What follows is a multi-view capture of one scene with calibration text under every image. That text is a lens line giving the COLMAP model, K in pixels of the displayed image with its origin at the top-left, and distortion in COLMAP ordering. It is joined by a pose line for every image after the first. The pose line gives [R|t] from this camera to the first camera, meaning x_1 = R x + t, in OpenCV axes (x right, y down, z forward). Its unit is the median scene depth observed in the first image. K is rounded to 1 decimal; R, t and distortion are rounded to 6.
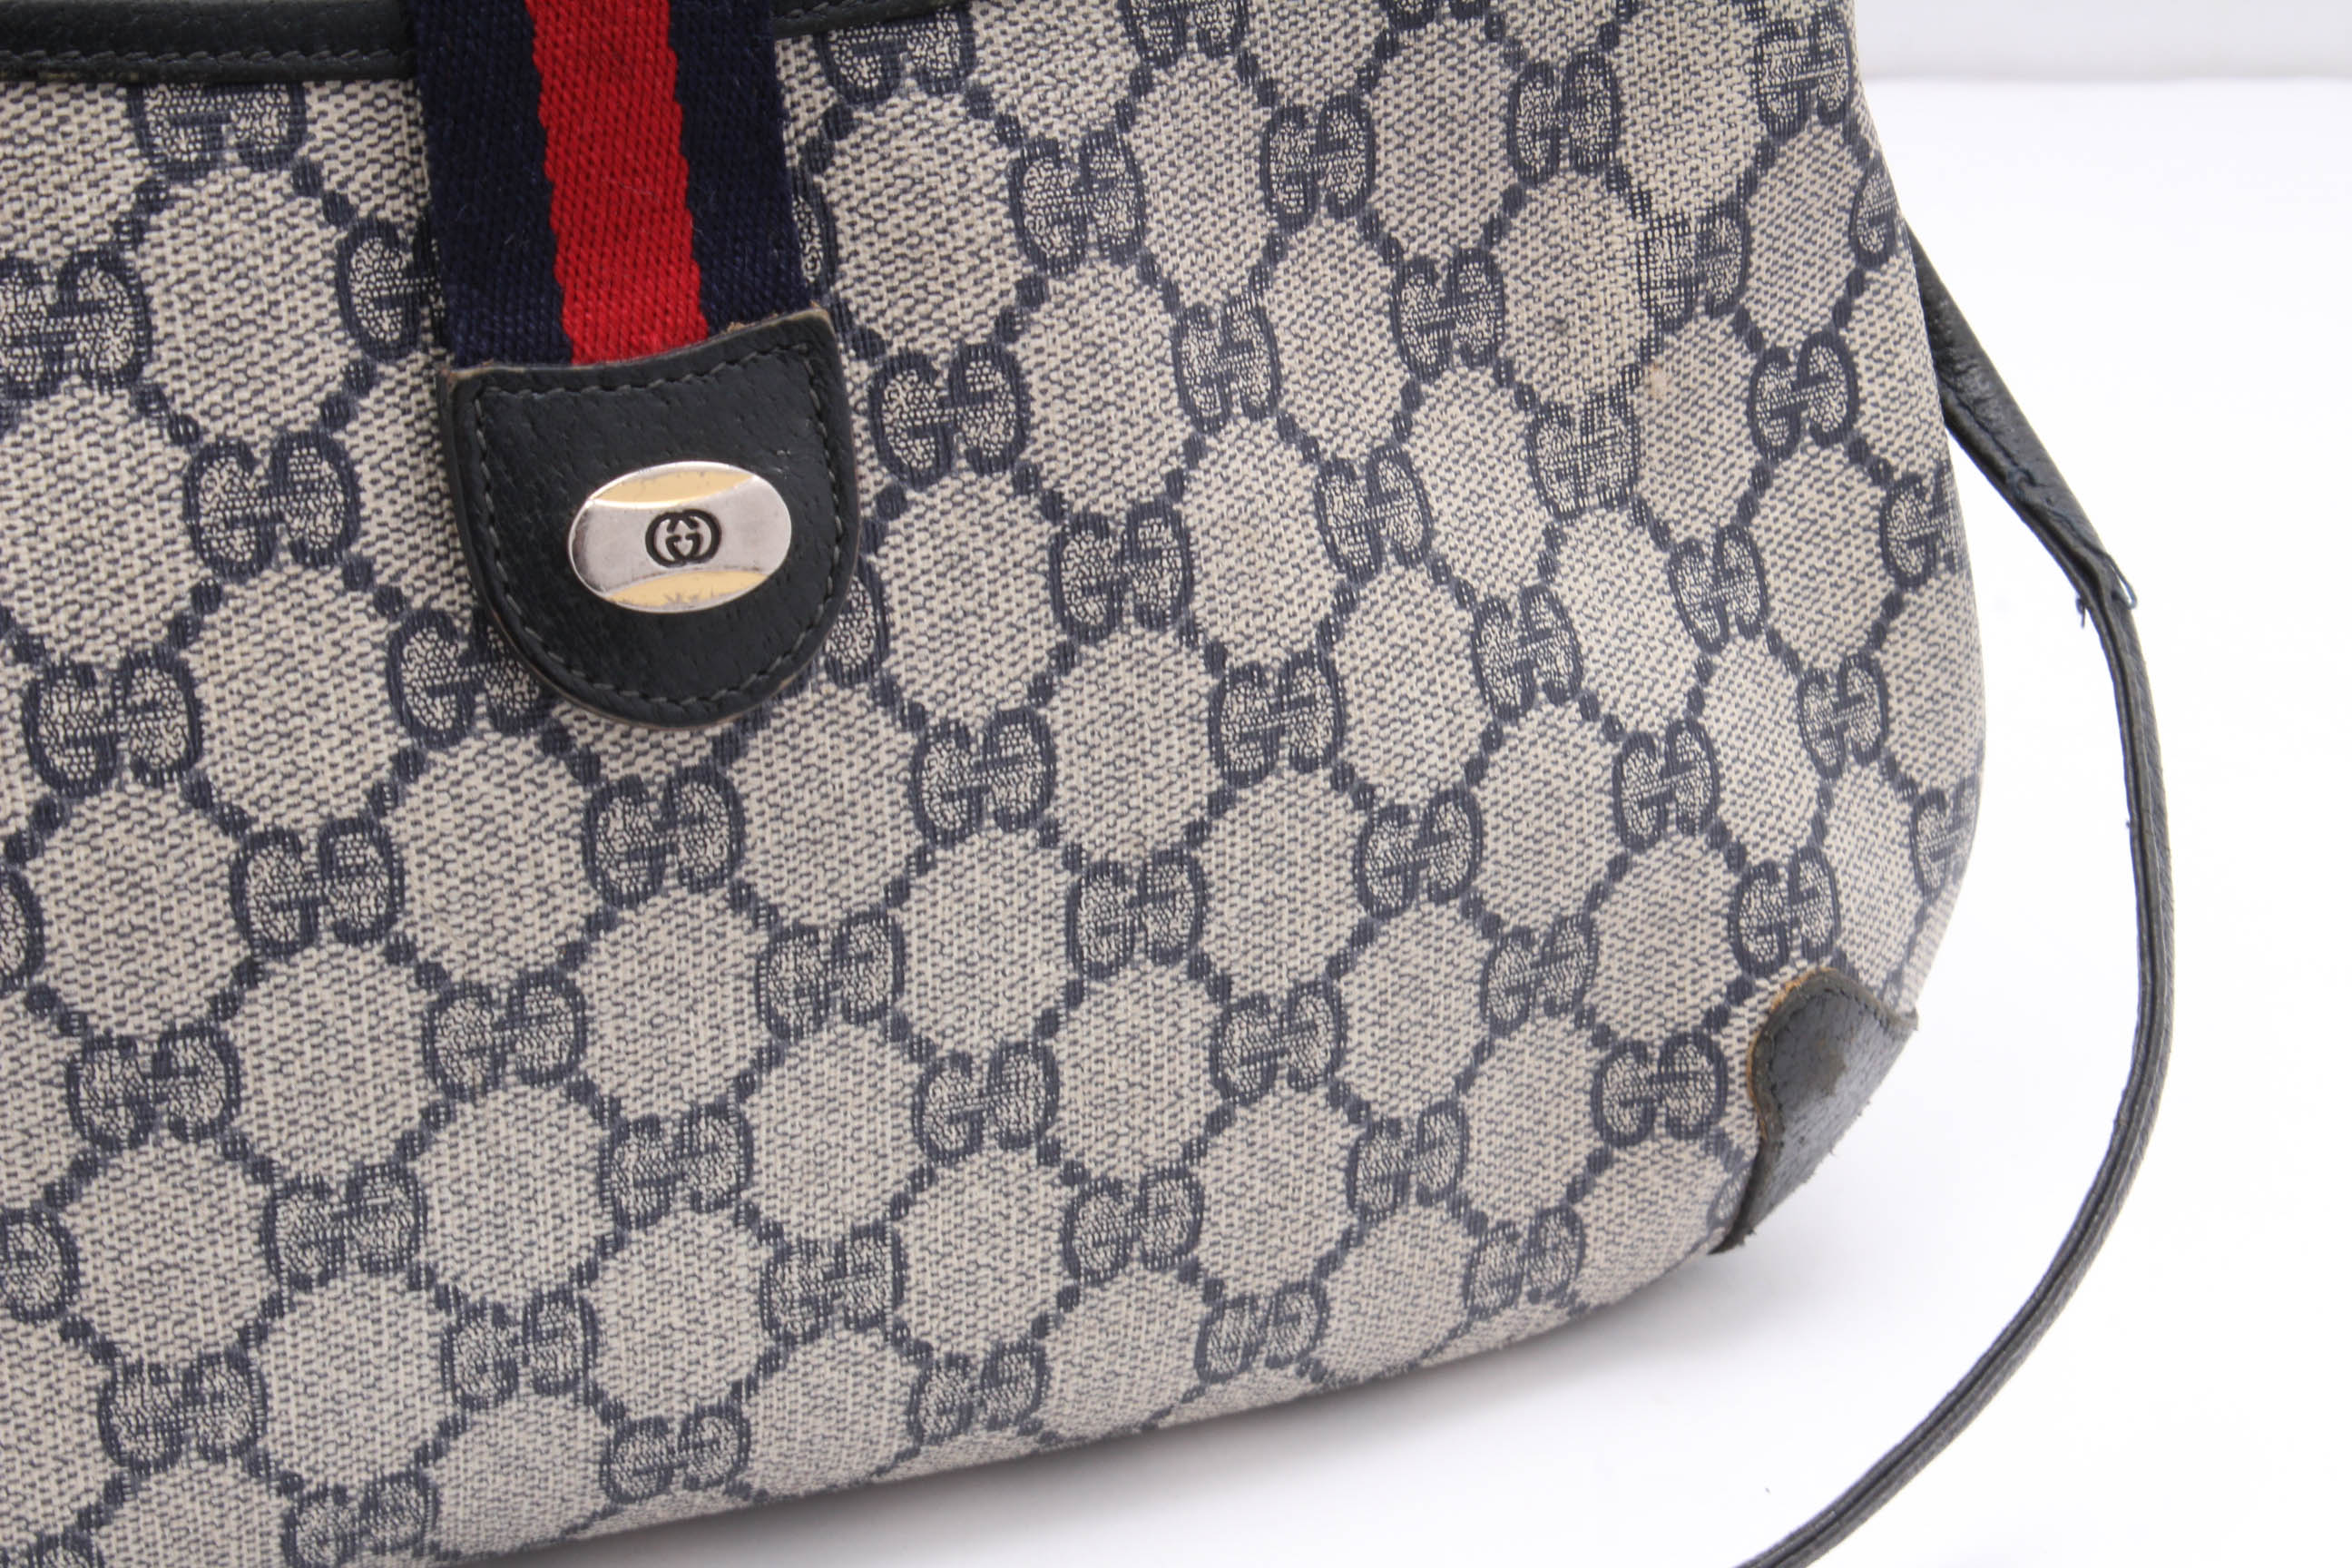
lens RADIAL K [[5513.1, 0, 1179.9], [0, 5513.1, 809.0], [0, 0, 1]] dist [0.052882, 0.256199]
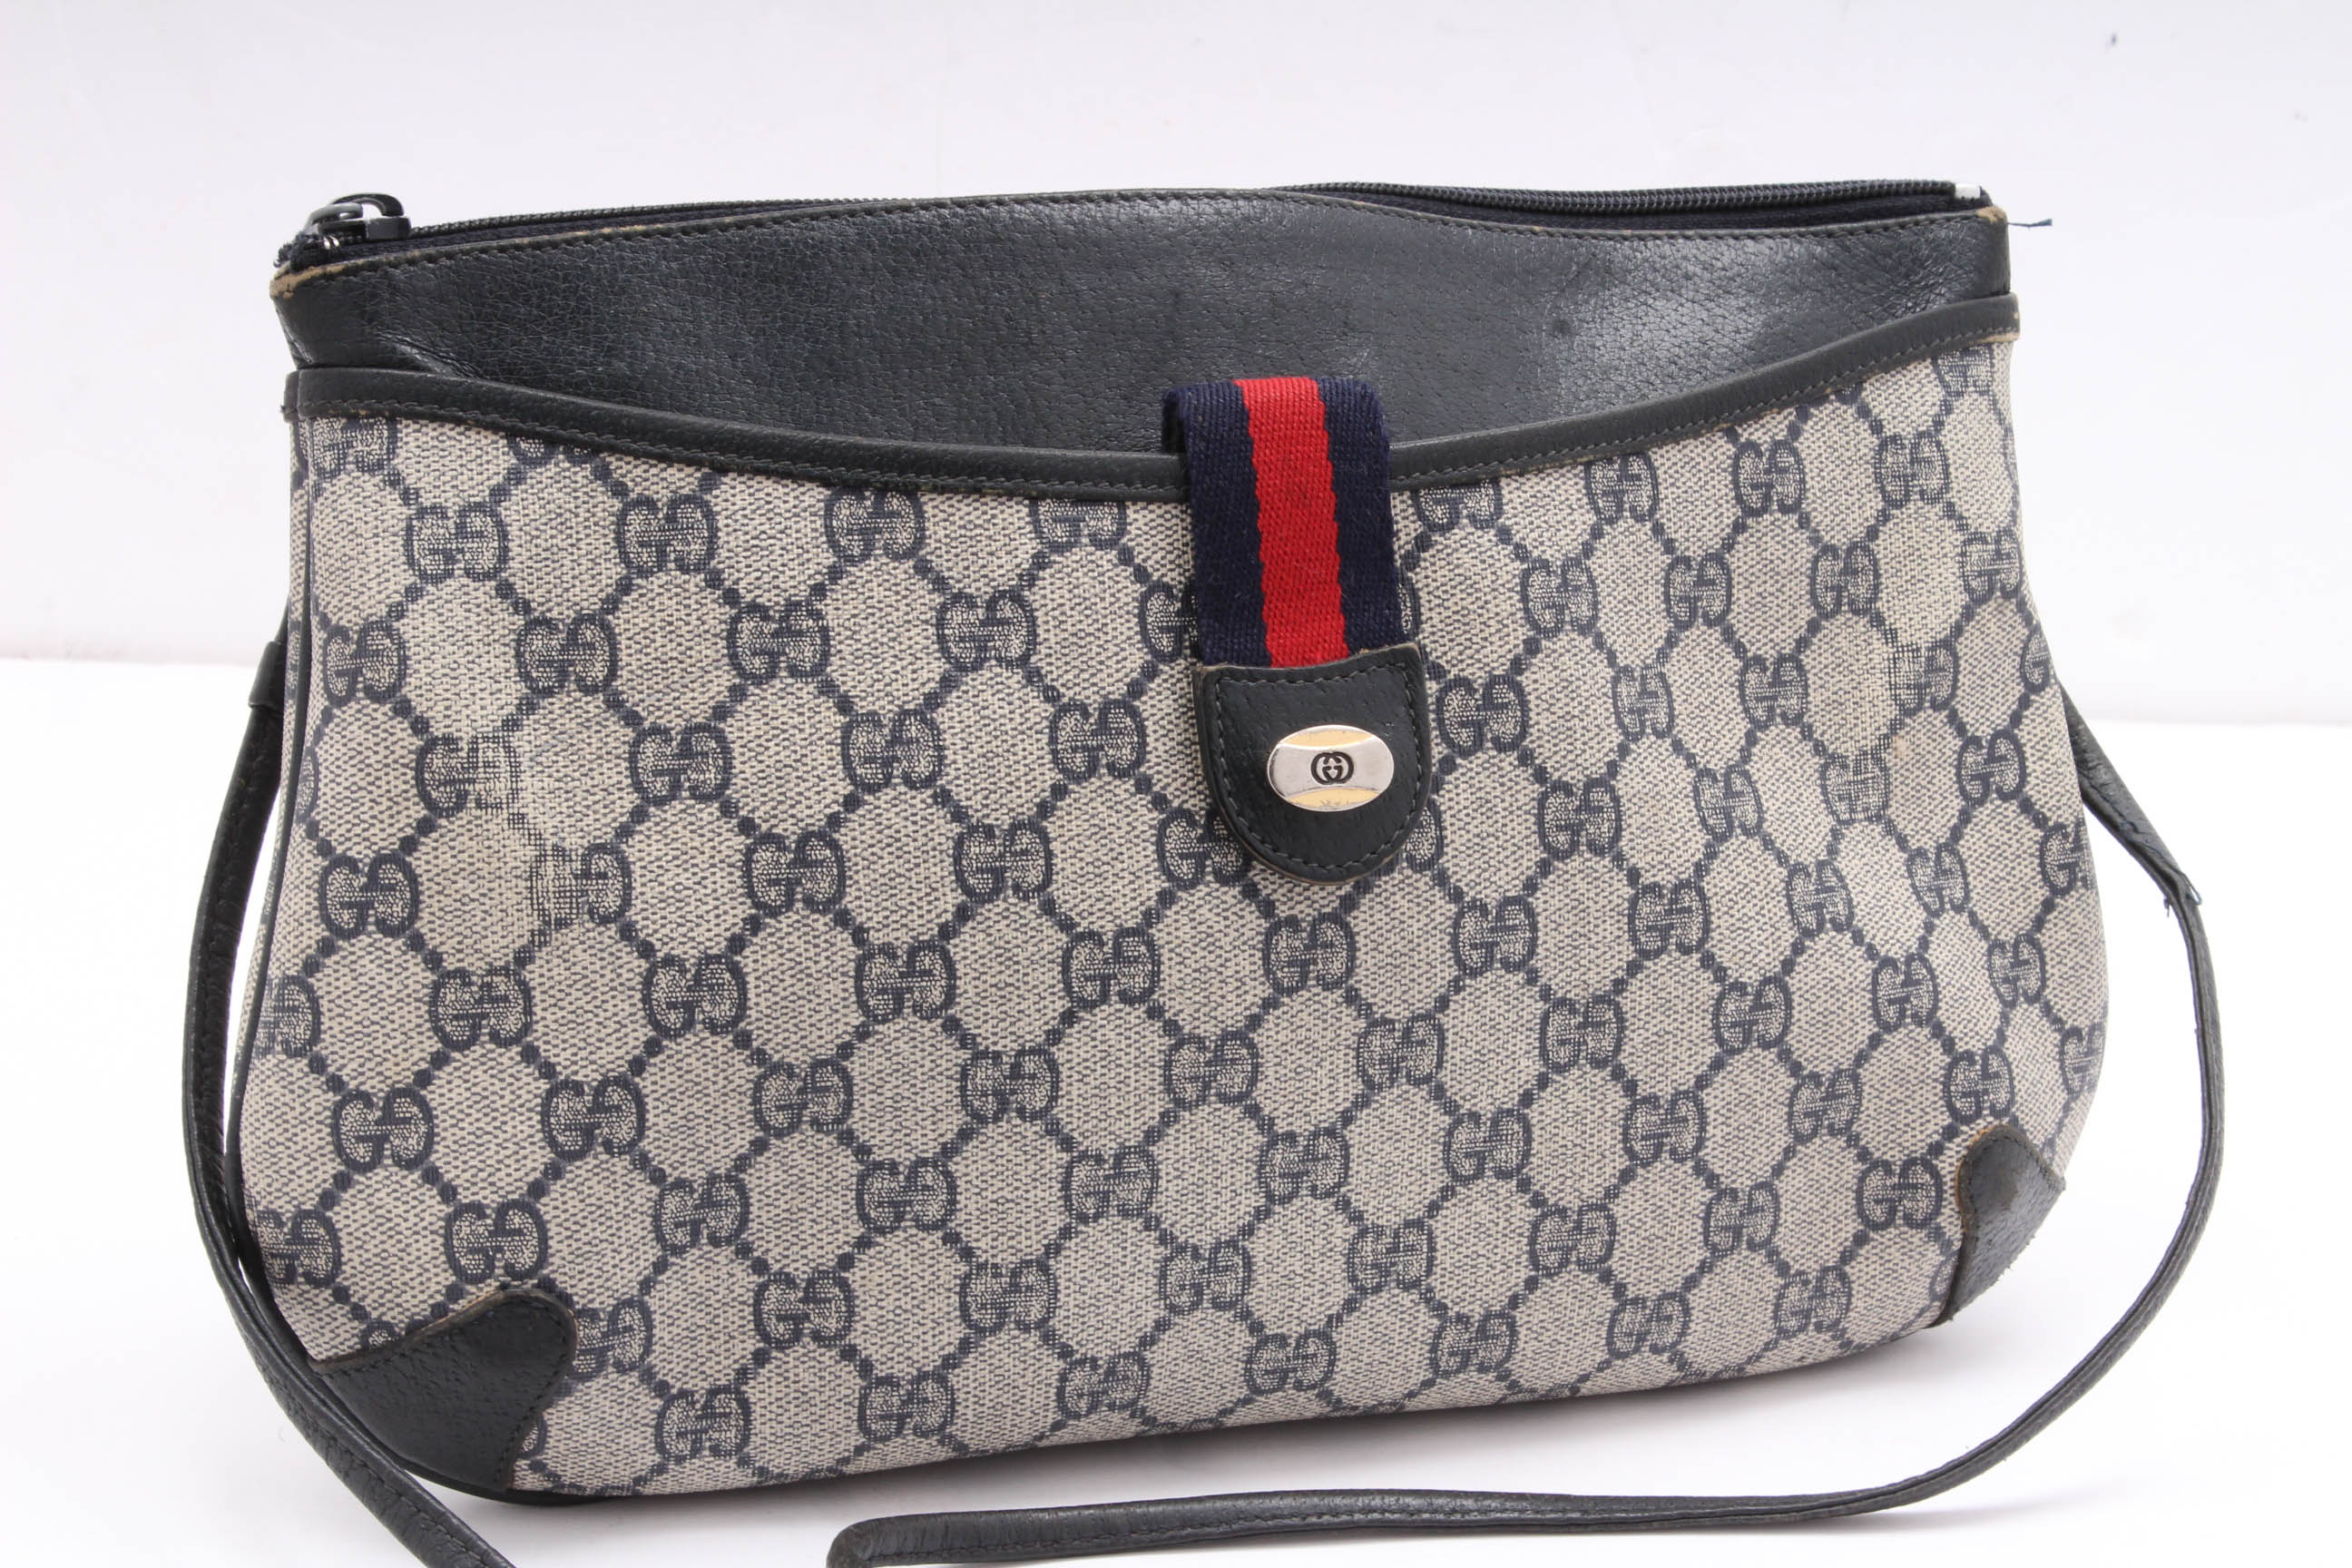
lens RADIAL K [[5456.8, 0, 1176.0], [0, 5456.8, 784.0], [0, 0, 1]] dist [0.020476, 0.525465]
pose [[0.998786, 0.022369, -0.043888, -0.061234], [-0.030068, 0.982563, -0.183484, 0.257727], [0.039018, 0.184581, 0.982042, -0.642274]]
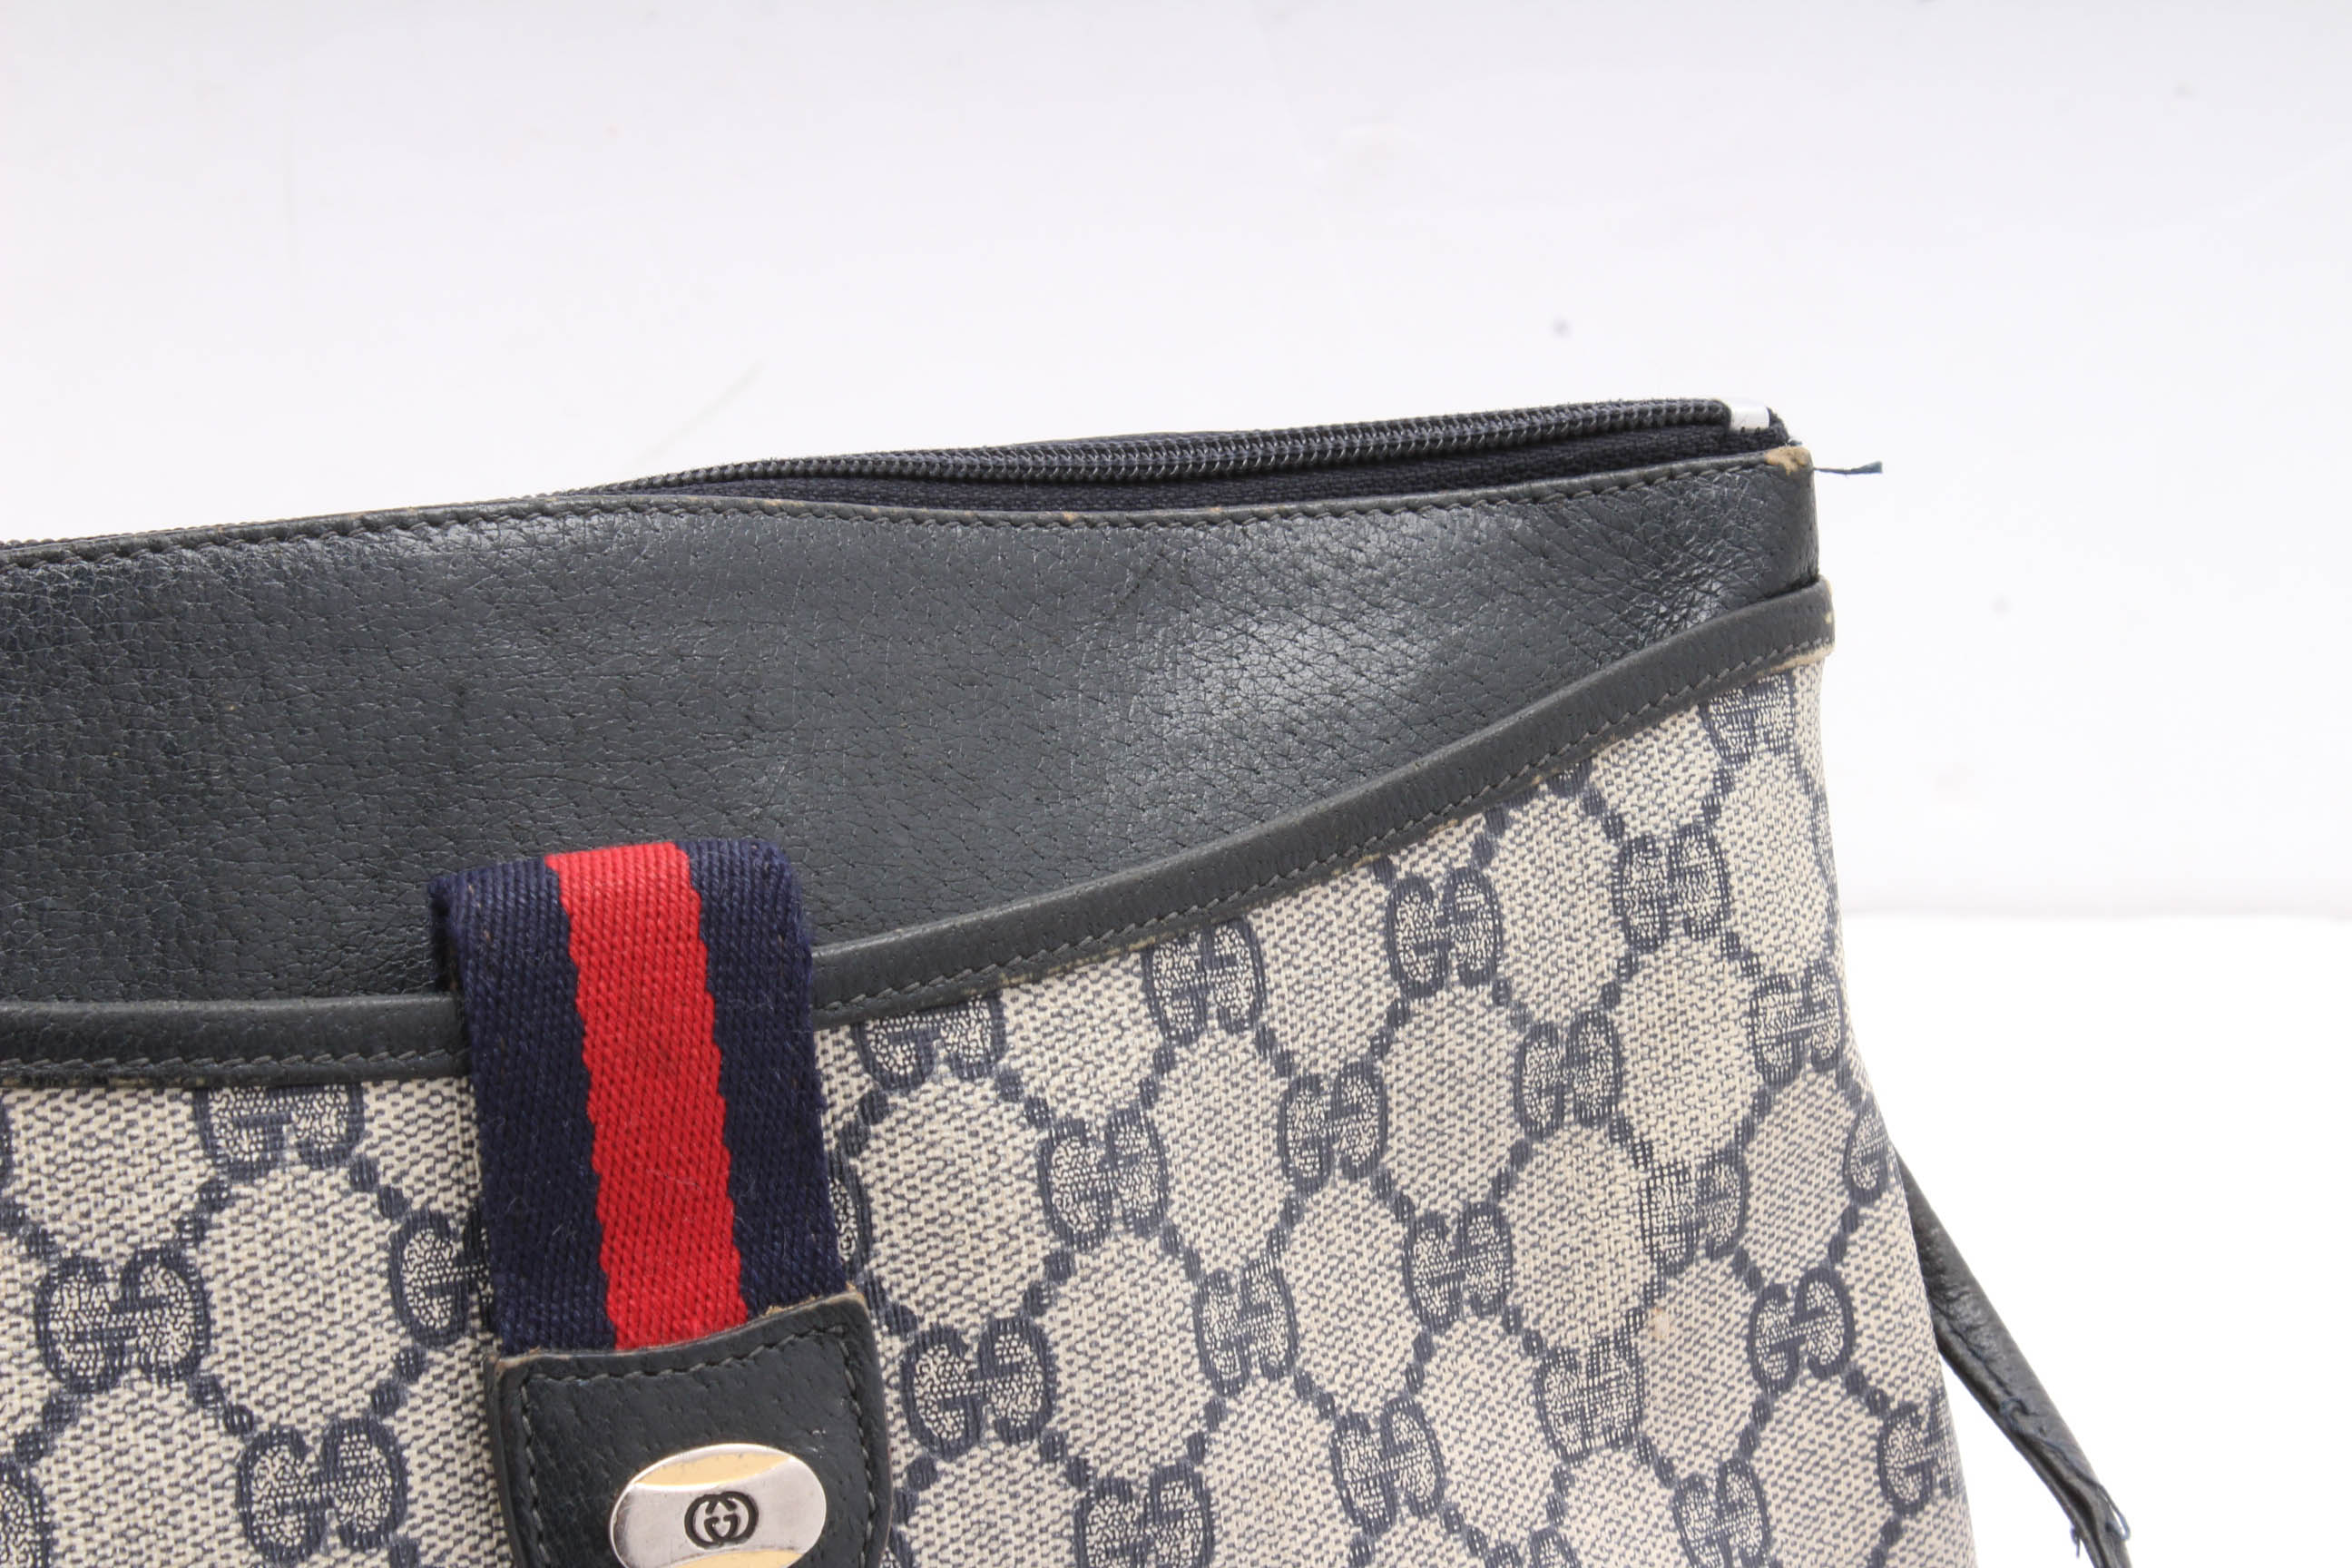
lens RADIAL K [[5513.1, 0, 1179.9], [0, 5513.1, 809.0], [0, 0, 1]] dist [0.052882, 0.256199]
pose [[0.999973, 0.000875, 0.007322, -0.011735], [-0.000017, 0.993205, -0.116379, -0.058256], [-0.007374, 0.116376, 0.993178, -0.035744]]
